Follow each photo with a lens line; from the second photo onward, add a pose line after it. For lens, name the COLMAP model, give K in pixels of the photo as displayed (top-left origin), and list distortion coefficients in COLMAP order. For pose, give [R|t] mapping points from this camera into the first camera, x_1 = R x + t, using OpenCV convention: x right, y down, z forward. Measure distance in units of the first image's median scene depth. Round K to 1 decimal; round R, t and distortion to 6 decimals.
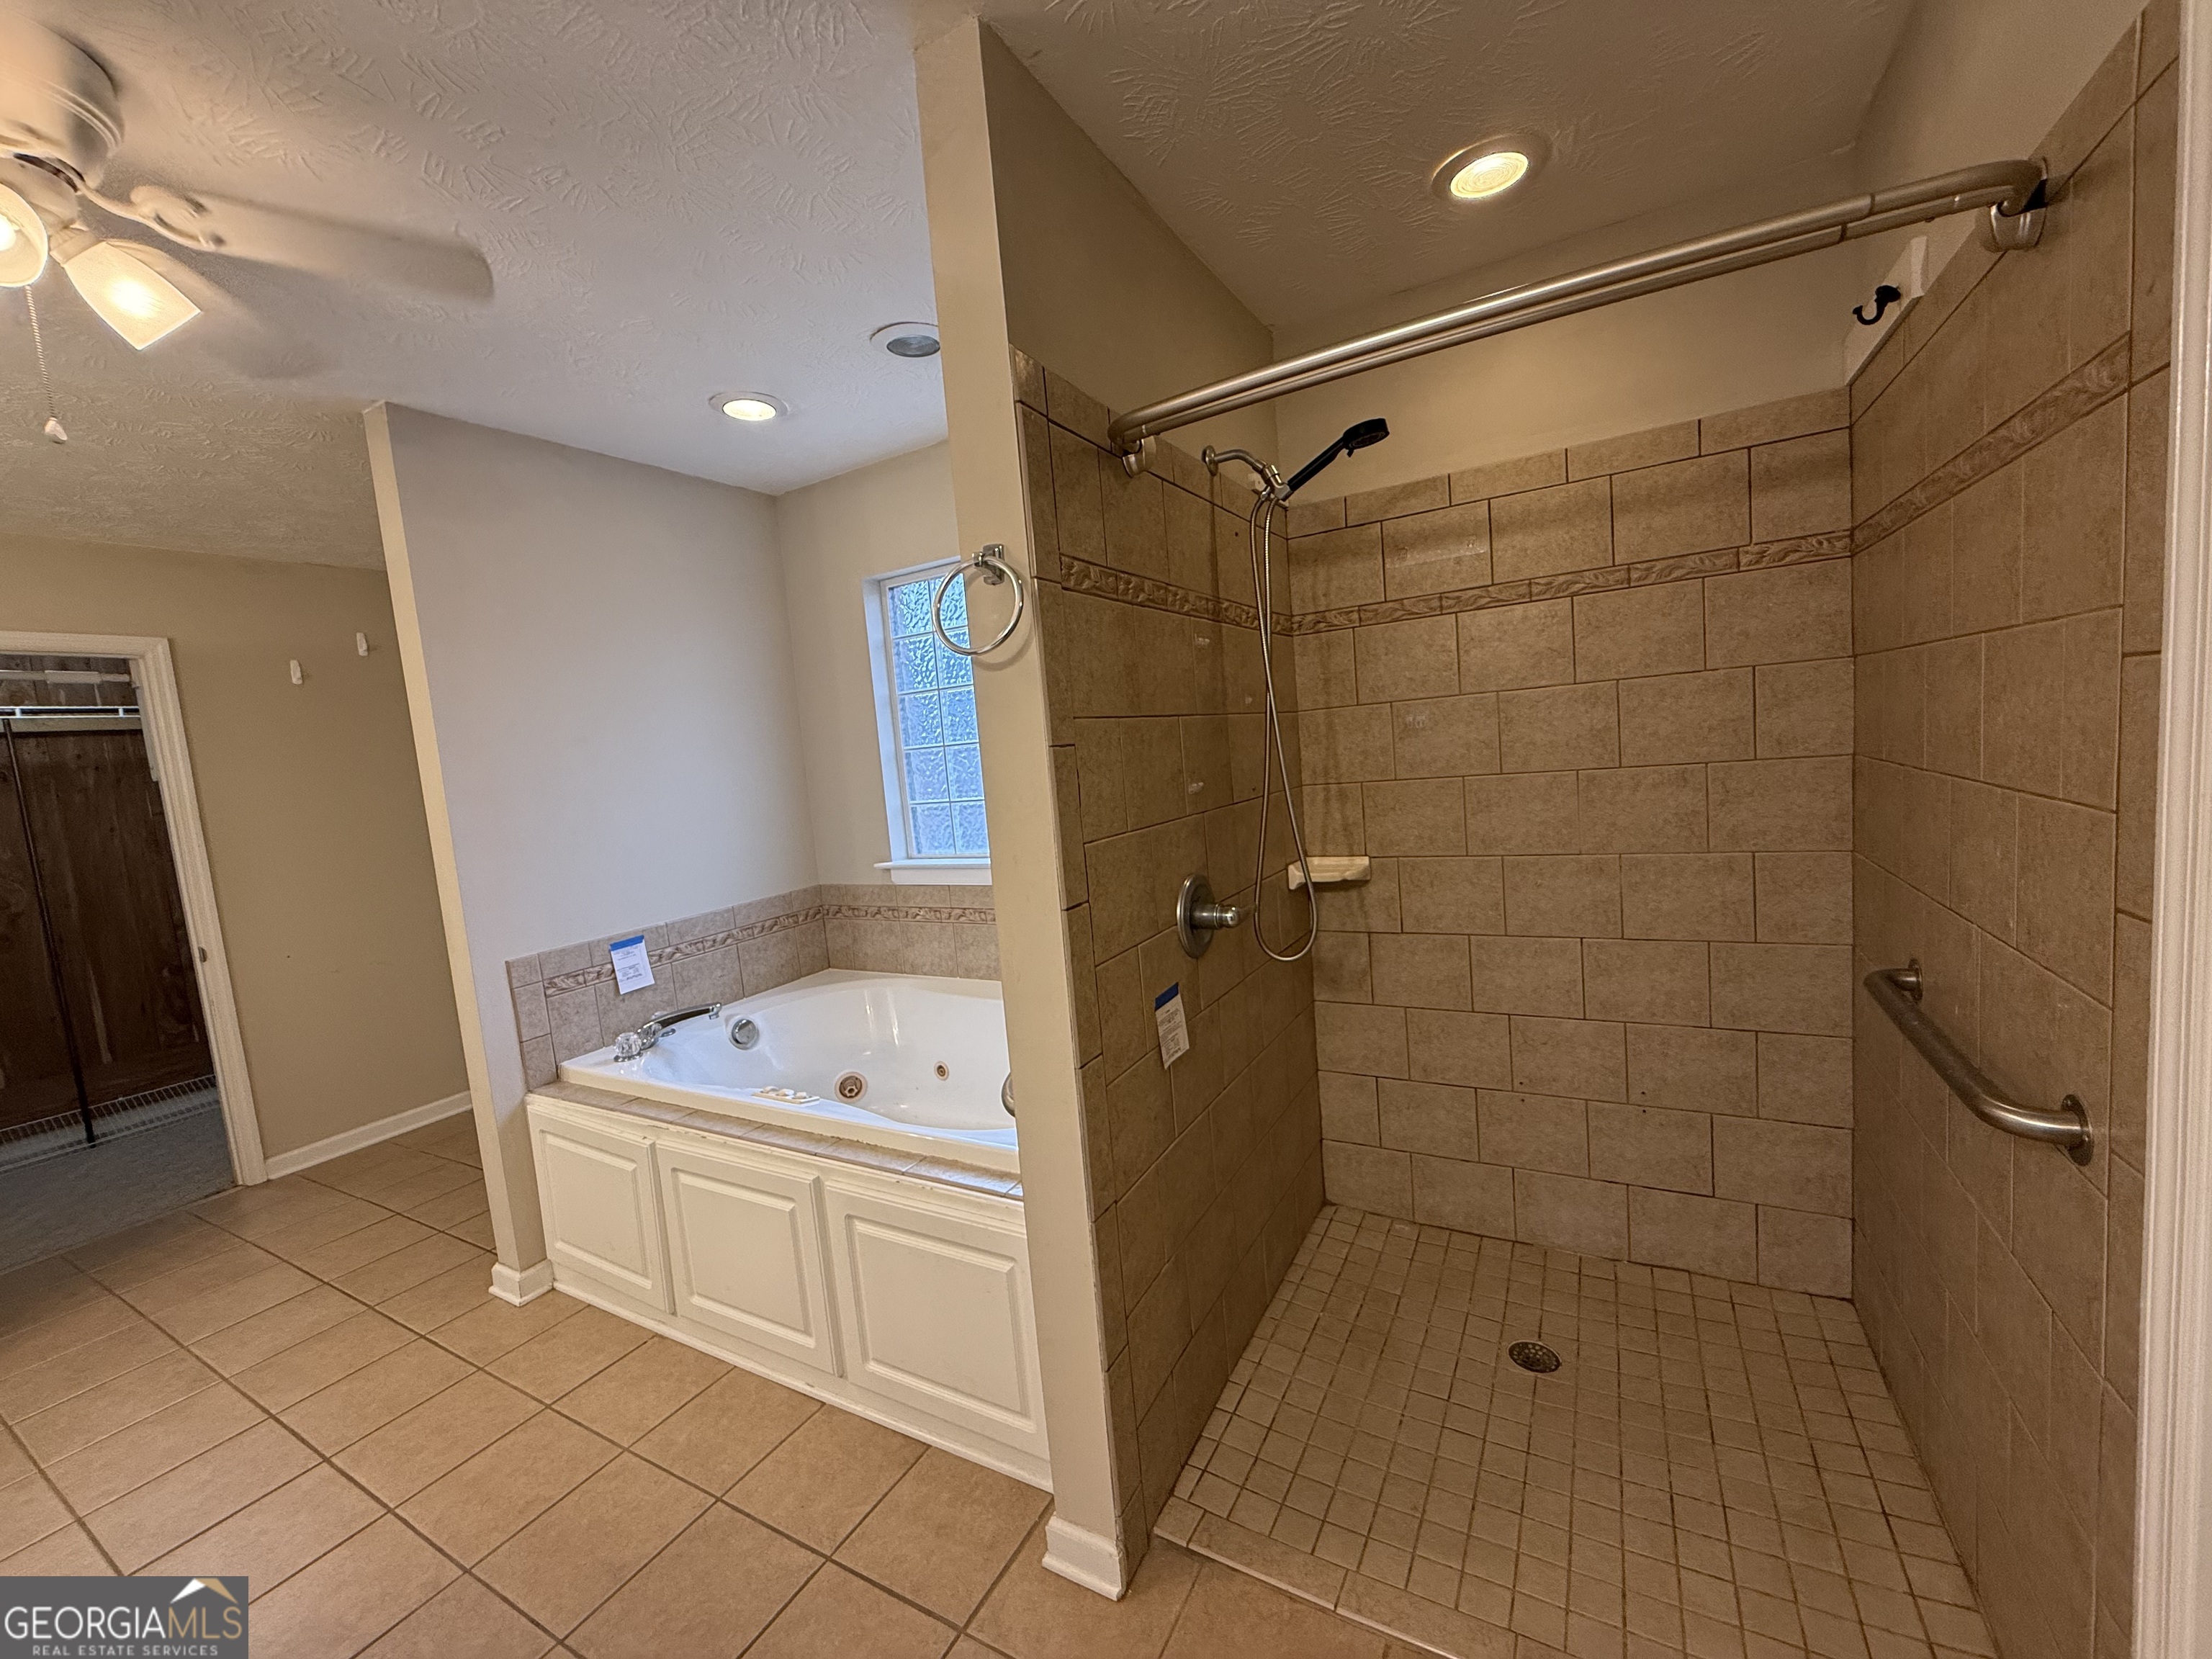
lens RADIAL K [[877.5, 0, 1102.4], [0, 877.5, 832.7], [0, 0, 1]] dist [-0.000941, 0.000014]
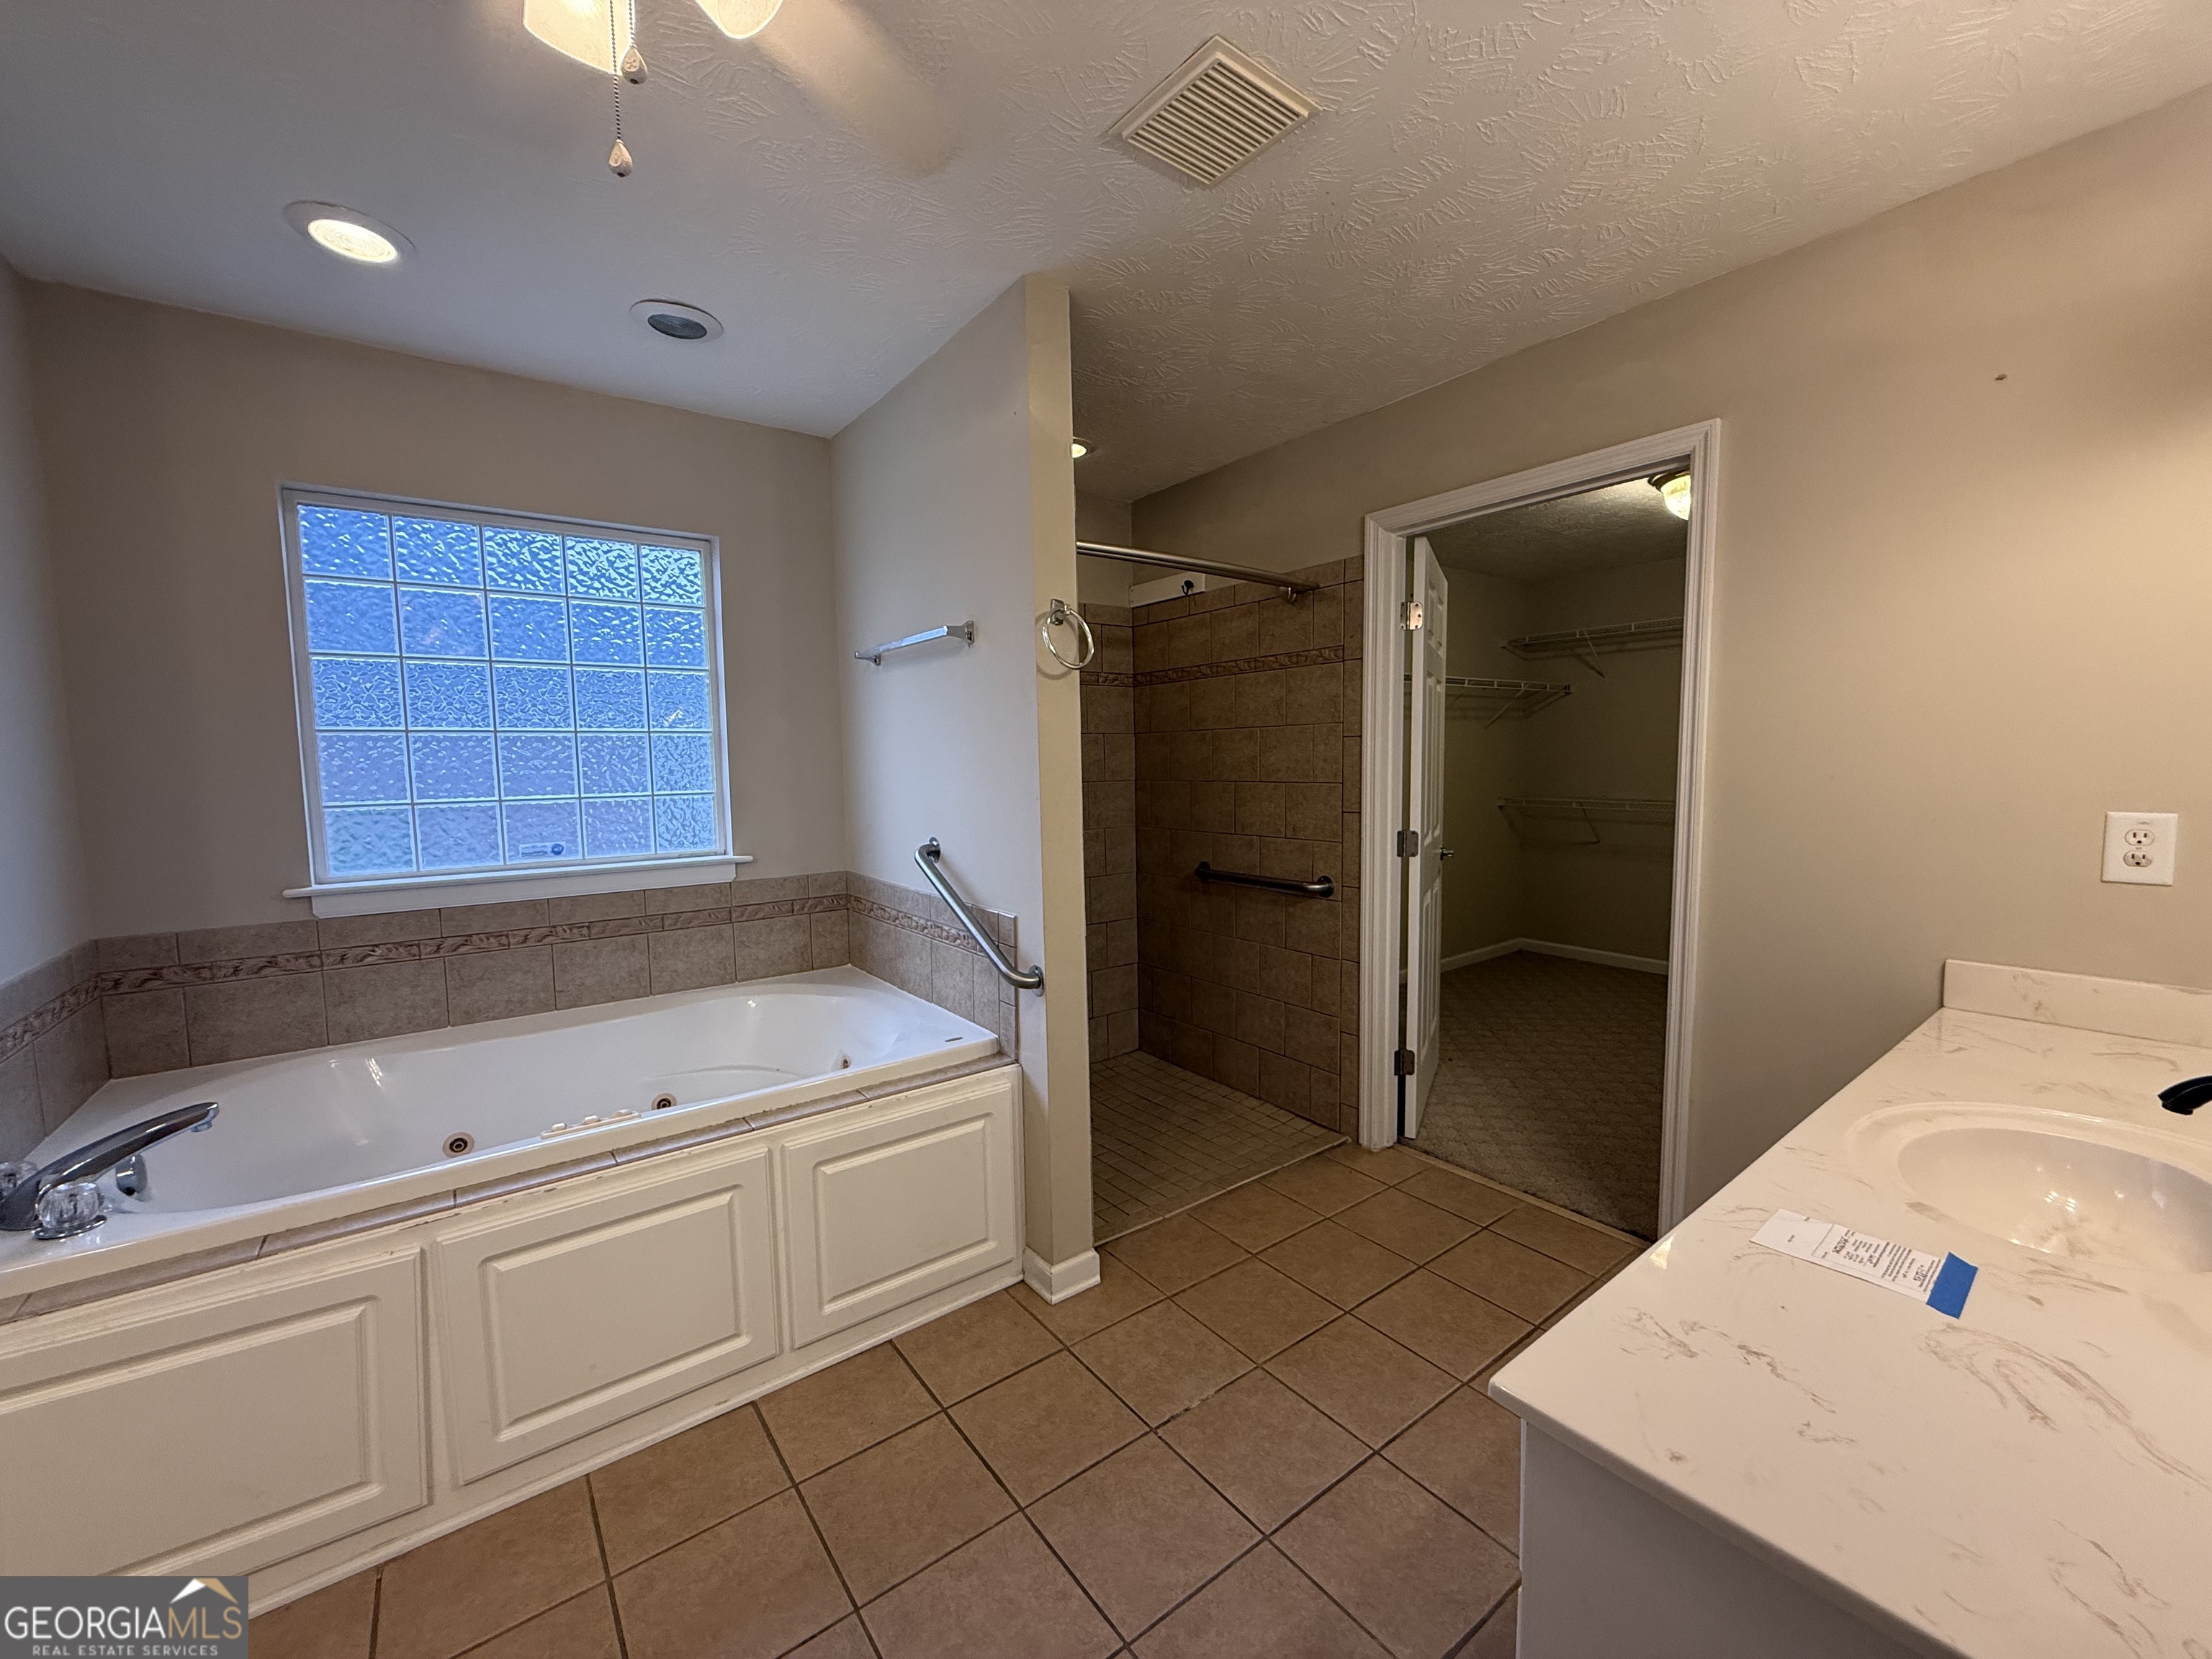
lens RADIAL K [[877.5, 0, 1102.4], [0, 877.5, 832.7], [0, 0, 1]] dist [-0.000941, 0.000014]
pose [[0.397022, 0.004559, 0.917798, -0.843929], [0.071873, 0.996762, -0.036042, 0.081311], [-0.914991, 0.080274, 0.395409, 0.189229]]
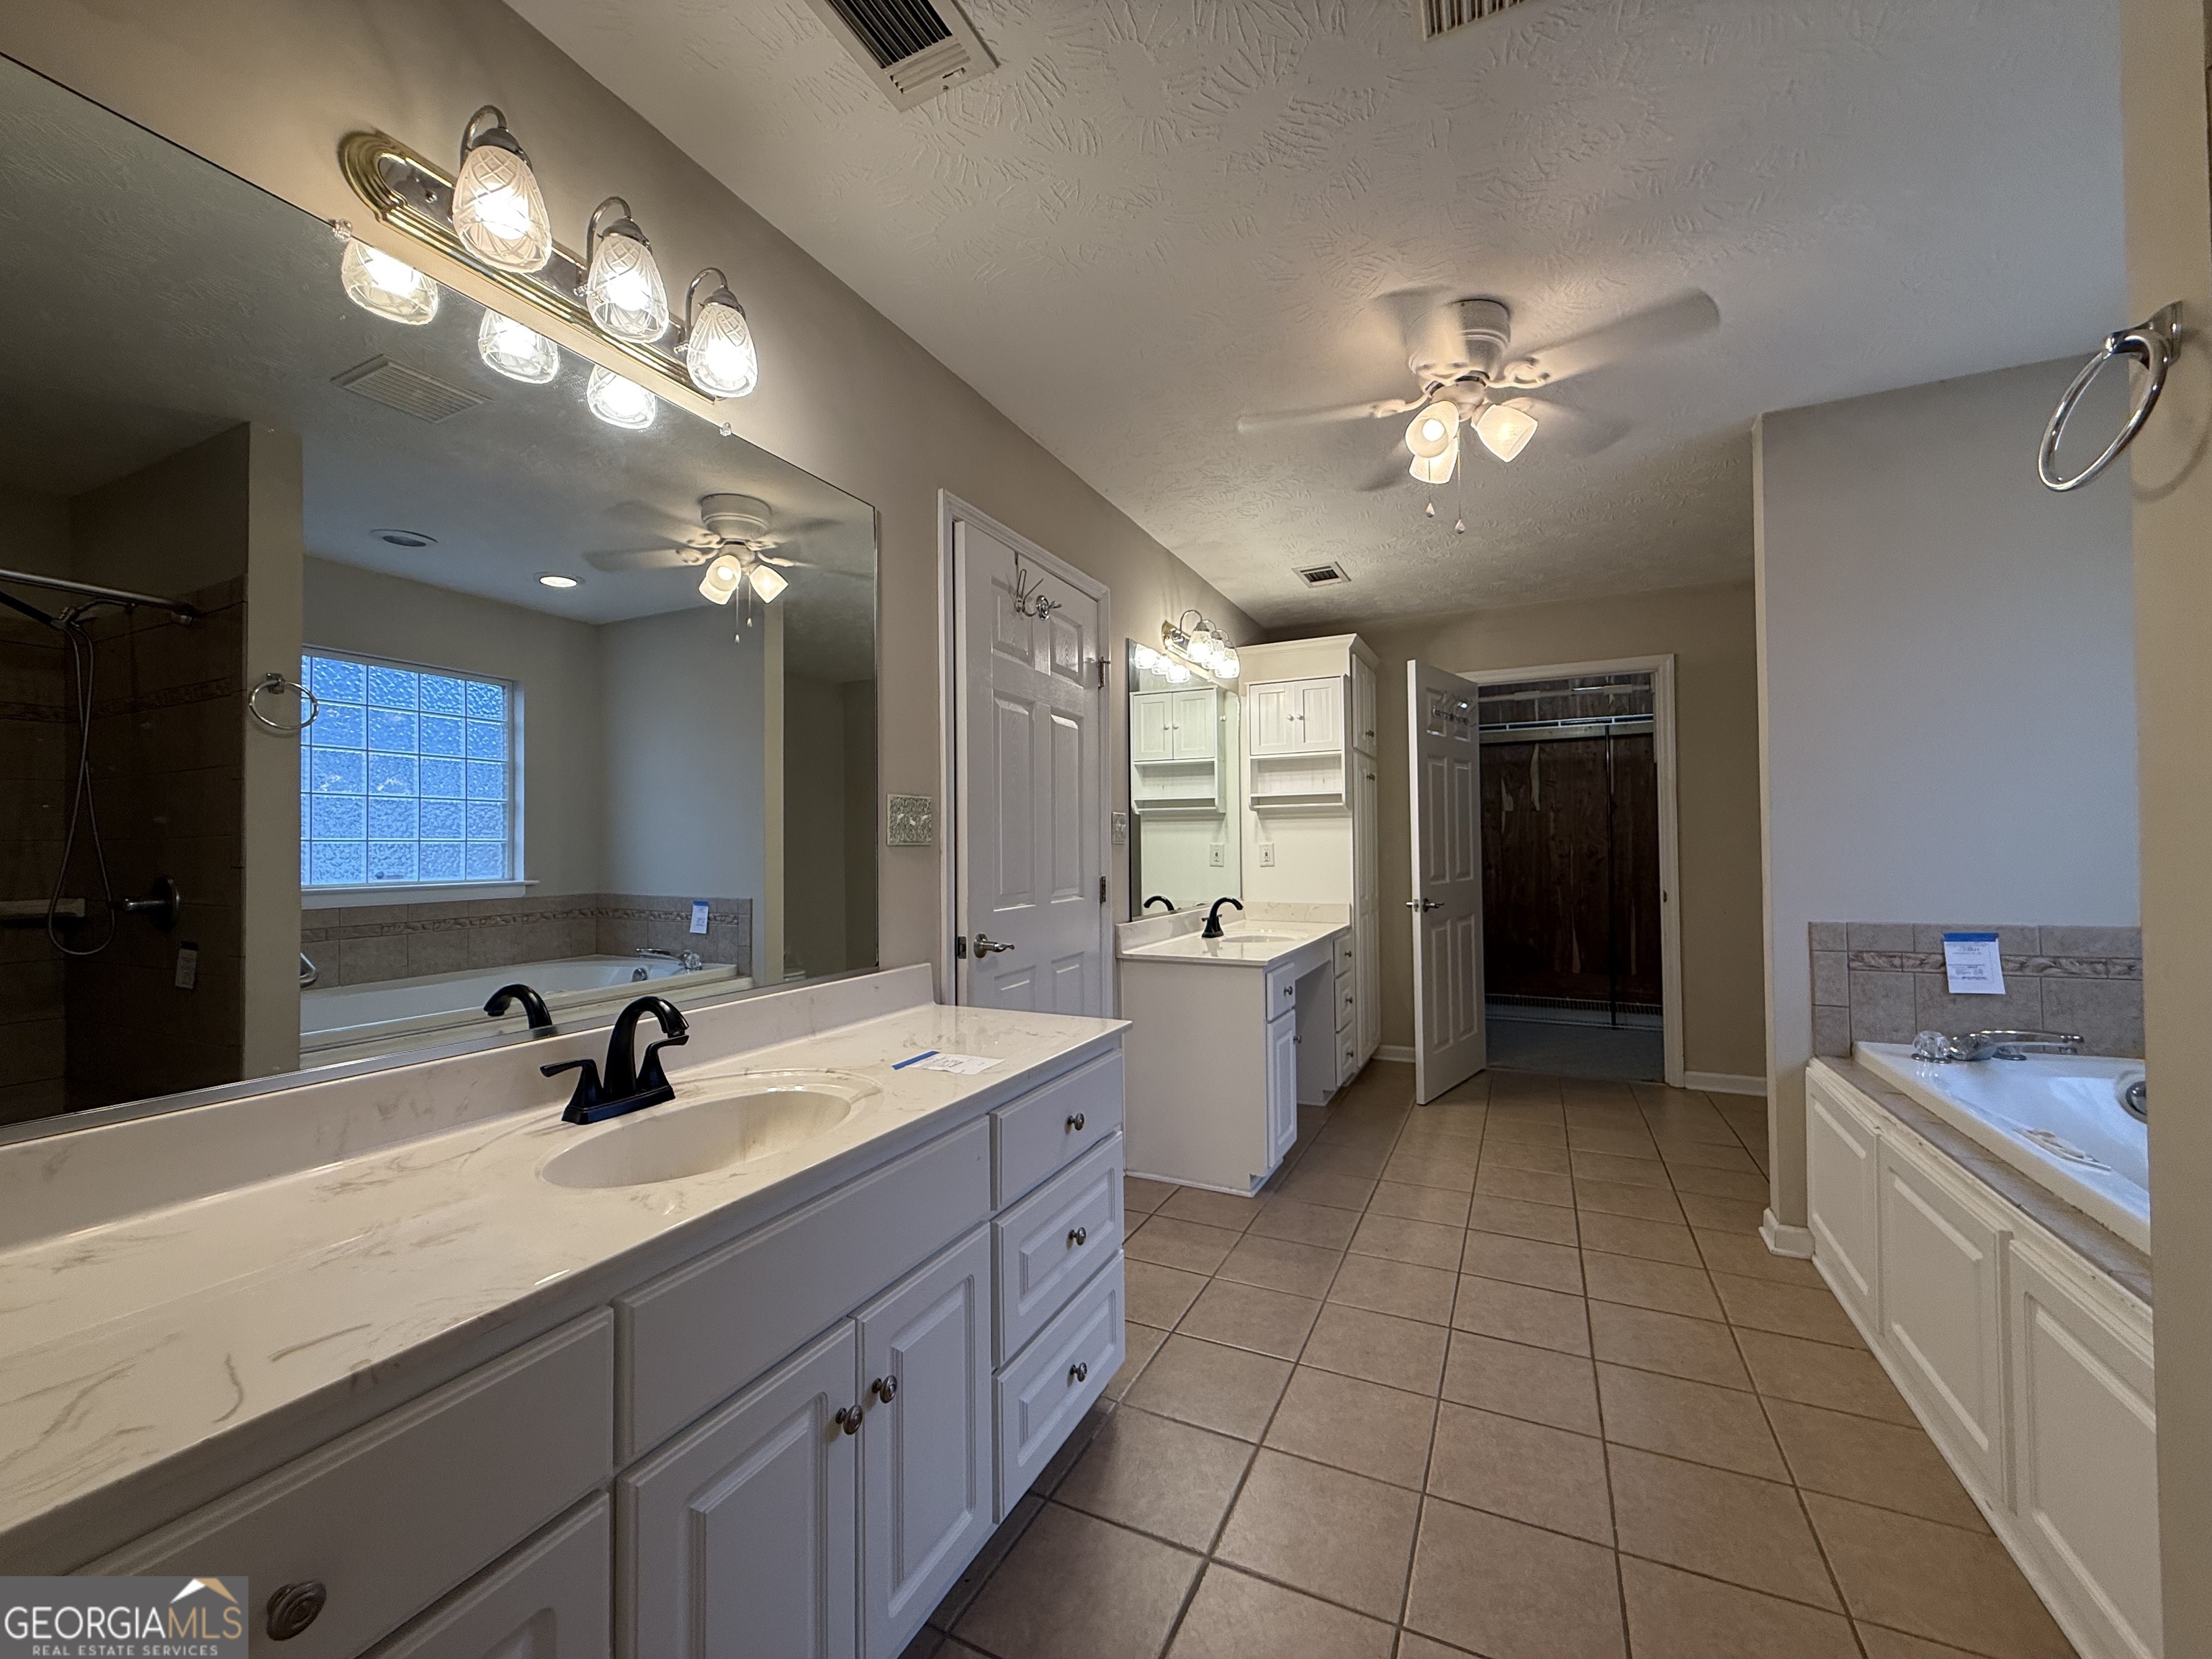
lens RADIAL K [[900.9, 0, 1106.0], [0, 900.9, 829.5], [0, 0, 1]] dist [0.002986, 0.000198]
pose [[0.067482, 0.060927, -0.995858, 0.307364], [-0.093105, 0.994163, 0.054514, 0.057965], [0.993367, 0.089041, 0.072761, 0.098717]]
